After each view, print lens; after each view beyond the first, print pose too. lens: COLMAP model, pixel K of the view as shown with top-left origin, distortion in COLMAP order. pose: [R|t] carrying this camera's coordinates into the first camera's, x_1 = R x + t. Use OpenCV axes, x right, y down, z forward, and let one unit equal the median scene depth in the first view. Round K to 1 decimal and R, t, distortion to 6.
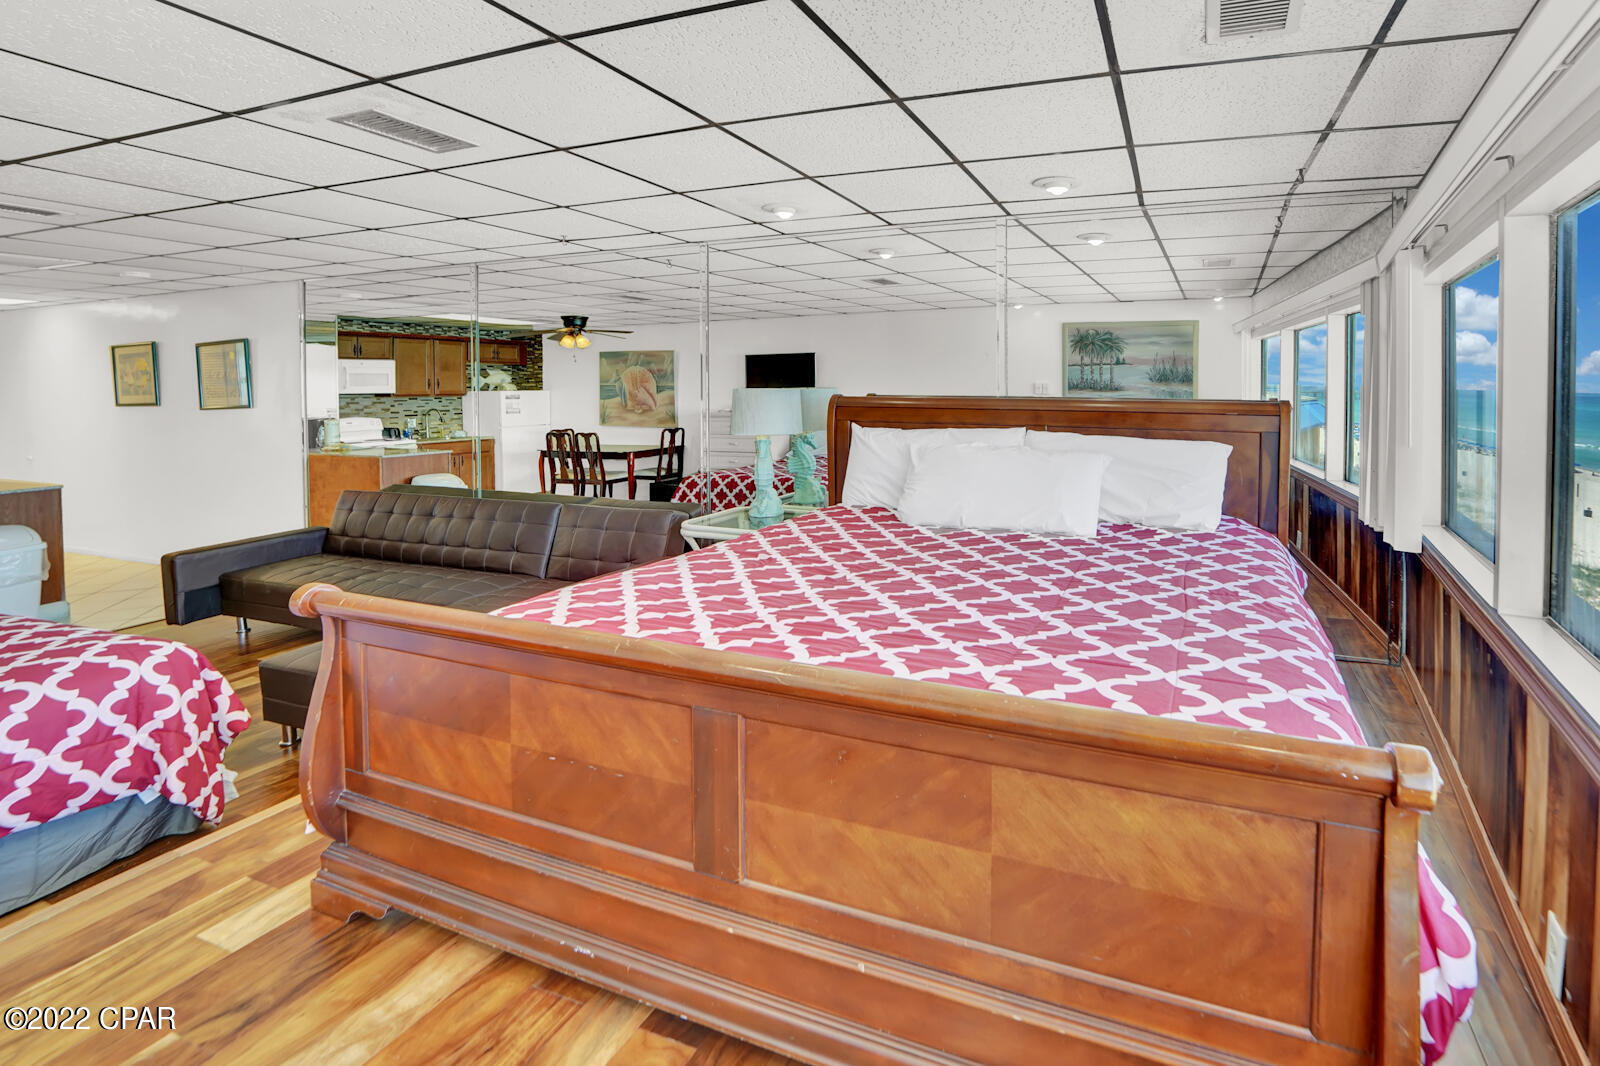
lens RADIAL K [[720.0, 0, 1060.0], [0, 720.0, 389.1], [0, 0, 1]] dist [-0.017970, 0.001286]
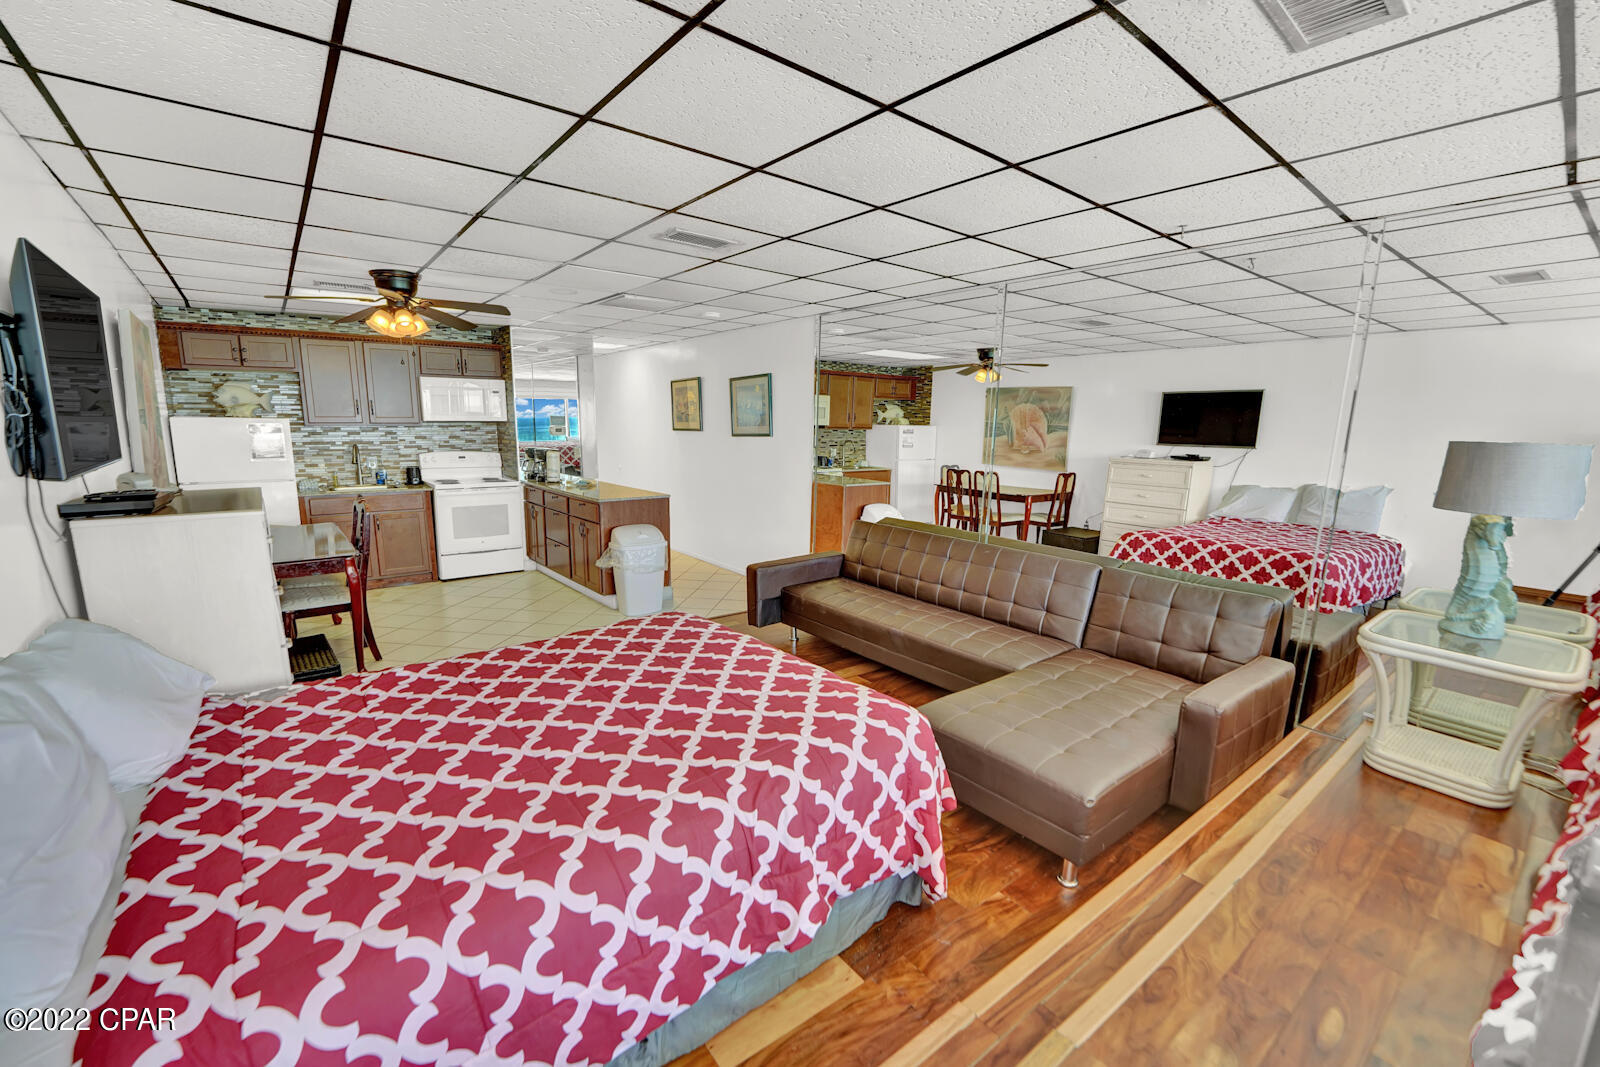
lens RADIAL K [[655.3, 0, 788.6], [0, 655.3, 547.6], [0, 0, 1]] dist [-0.033008, 0.004420]
pose [[0.826340, 0.133211, -0.547190, -0.534638], [-0.033420, 0.981509, 0.188474, 0.004708], [0.562179, -0.137456, 0.815513, 0.143552]]
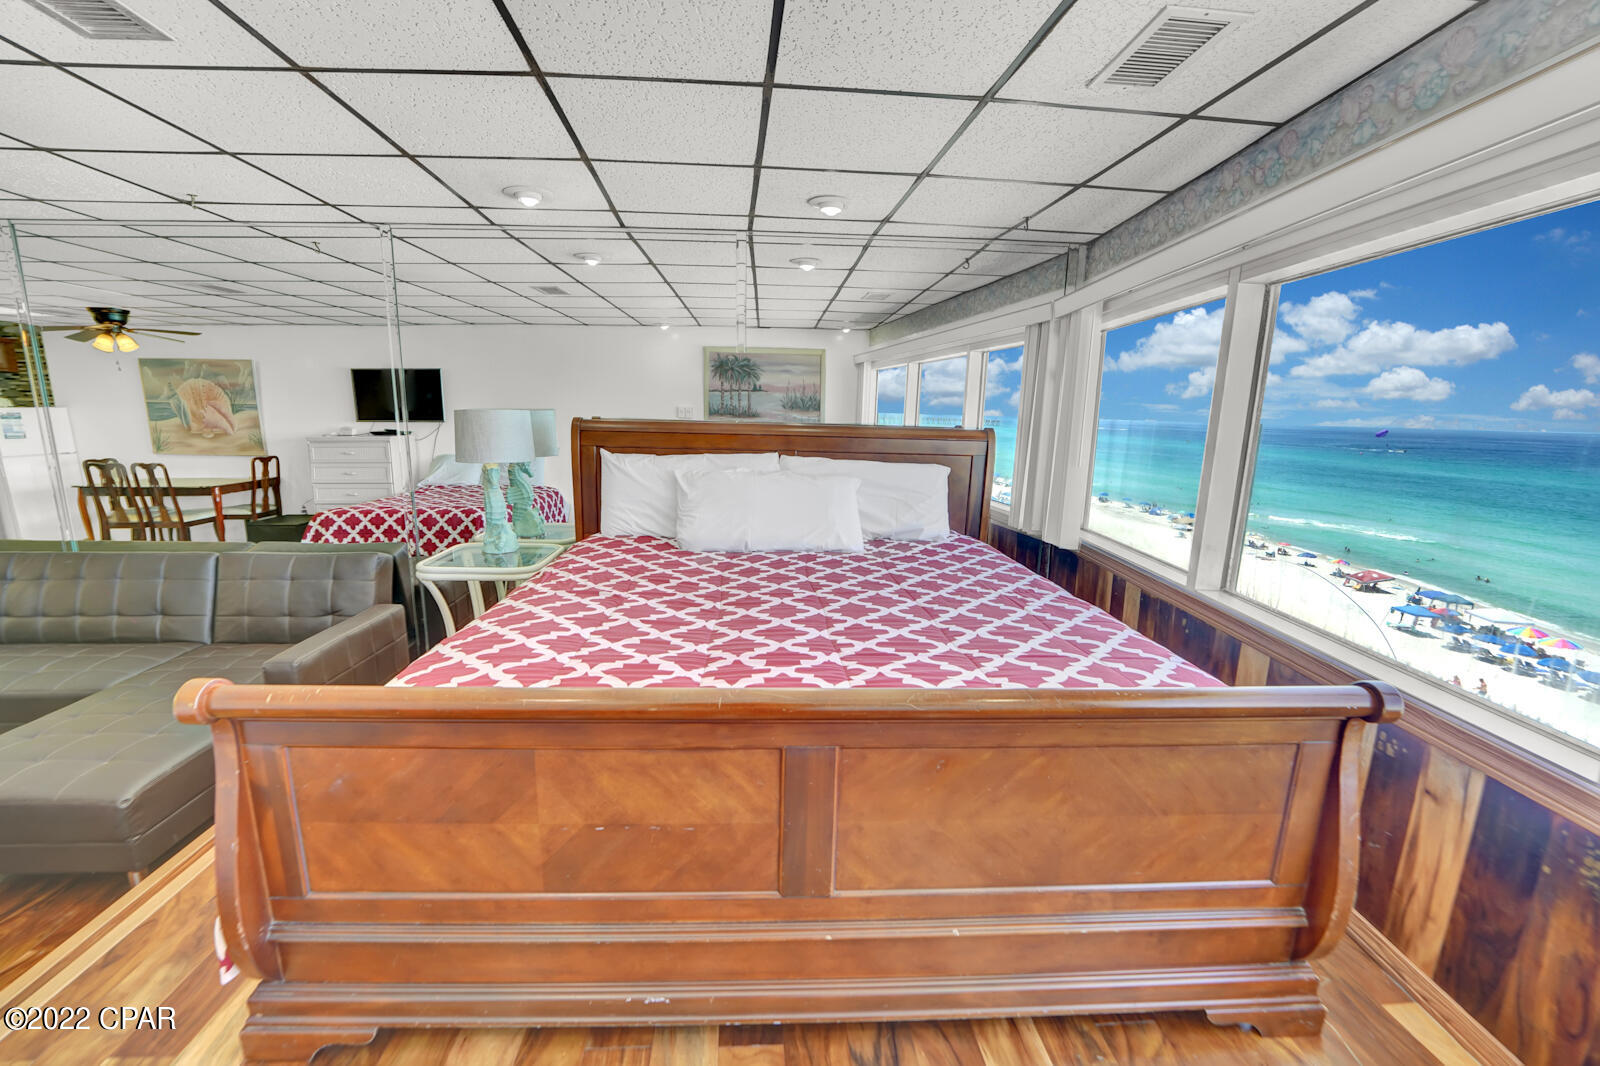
lens RADIAL K [[656.6, 0, 842.4], [0, 656.6, 544.1], [0, 0, 1]] dist [-0.035062, 0.007437]
pose [[0.930252, -0.053306, 0.363030, -0.280859], [-0.017562, 0.981788, 0.189165, 0.002804], [-0.366502, -0.182347, 0.912374, 0.081592]]
